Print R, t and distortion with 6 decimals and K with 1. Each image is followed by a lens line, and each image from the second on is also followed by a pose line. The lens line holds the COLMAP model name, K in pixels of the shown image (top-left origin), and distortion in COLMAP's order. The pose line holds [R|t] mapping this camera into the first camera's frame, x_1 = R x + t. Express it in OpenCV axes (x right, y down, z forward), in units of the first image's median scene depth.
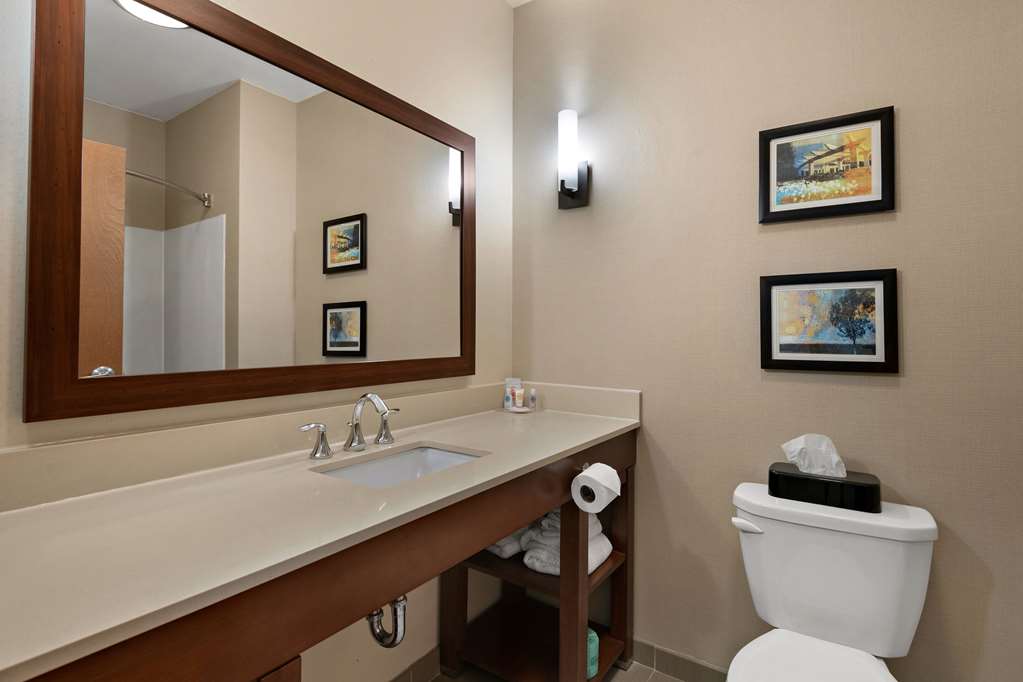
lens RADIAL K [[504.3, 0, 517.2], [0, 504.3, 334.1], [0, 0, 1]] dist [0.002757, -0.009324]
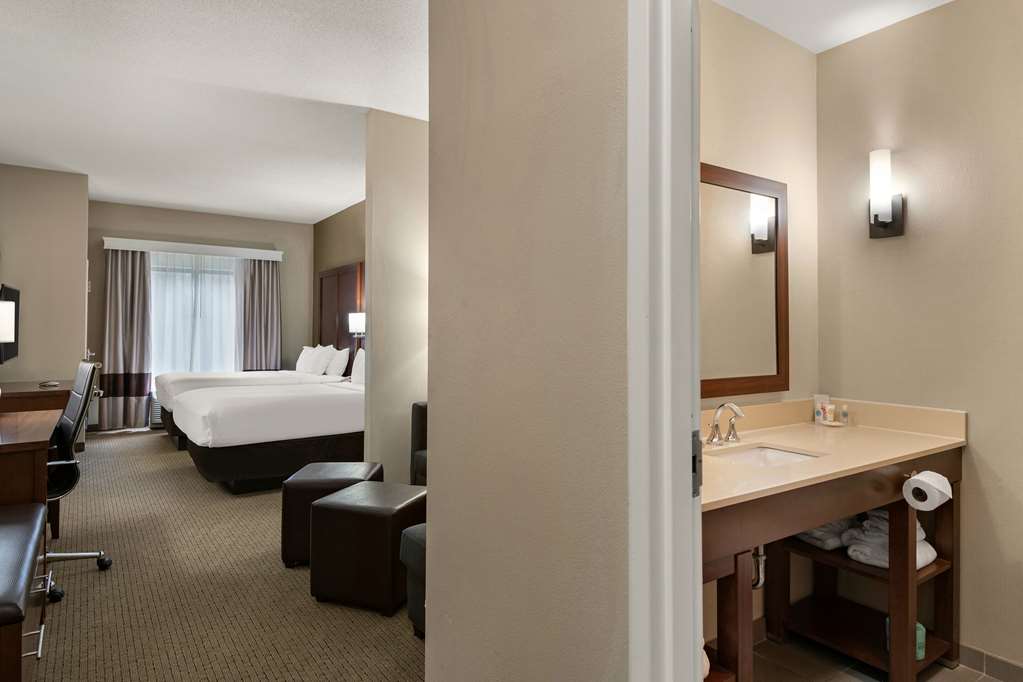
lens RADIAL K [[606.6, 0, 486.5], [0, 606.6, 323.5], [0, 0, 1]] dist [0.001569, -0.011531]
pose [[0.923227, -0.005804, -0.384211, -0.204920], [-0.000552, 0.999865, -0.016431, -0.052667], [0.384255, 0.015382, 0.923099, -0.582979]]
